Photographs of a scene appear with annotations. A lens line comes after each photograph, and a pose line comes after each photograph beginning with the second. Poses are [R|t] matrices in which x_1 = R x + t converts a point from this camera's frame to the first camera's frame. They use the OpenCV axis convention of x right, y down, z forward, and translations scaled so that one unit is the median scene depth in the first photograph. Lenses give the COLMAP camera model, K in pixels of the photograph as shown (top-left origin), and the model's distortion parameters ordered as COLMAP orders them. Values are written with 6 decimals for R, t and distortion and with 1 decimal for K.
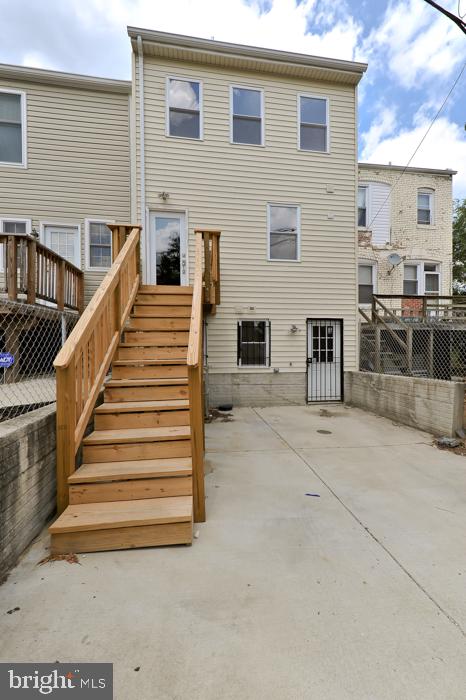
lens RADIAL K [[273.8, 0, 236.6], [0, 273.8, 350.7], [0, 0, 1]] dist [0.002611, -0.000009]
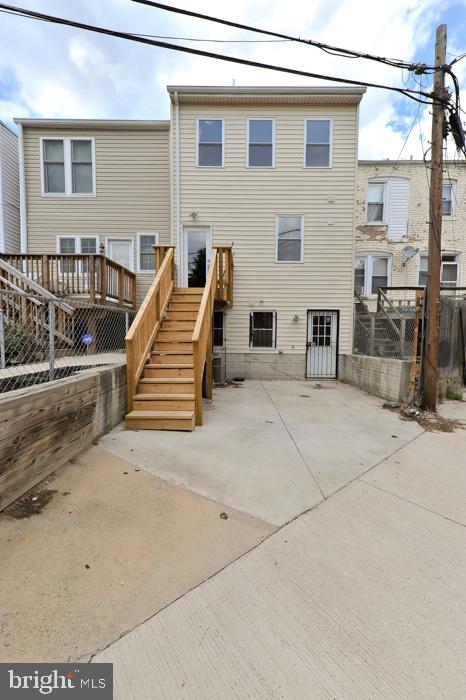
lens RADIAL K [[273.8, 0, 236.6], [0, 273.8, 350.7], [0, 0, 1]] dist [0.002611, -0.000009]
pose [[0.988819, 0.020795, -0.147666, 0.129968], [-0.013676, 0.998702, 0.049066, 0.008679], [0.148495, -0.046498, 0.987819, -0.260319]]
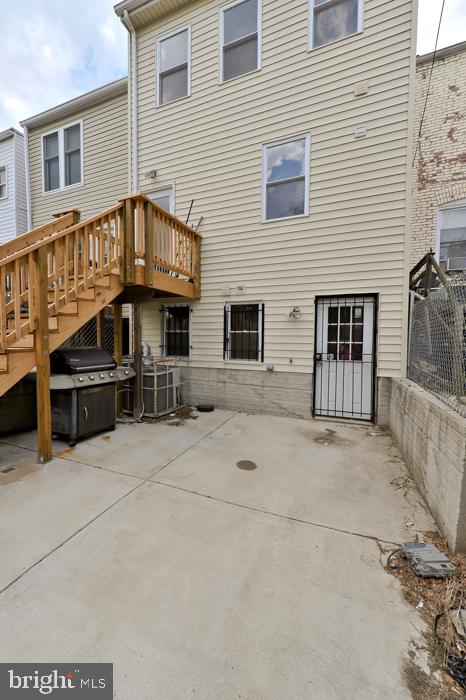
lens RADIAL K [[273.8, 0, 236.6], [0, 273.8, 350.7], [0, 0, 1]] dist [0.002611, -0.000009]
pose [[0.866995, 0.030218, -0.497399, 0.437827], [-0.014335, 0.999259, 0.035721, -0.002022], [0.498110, -0.023840, 0.866786, 0.297842]]
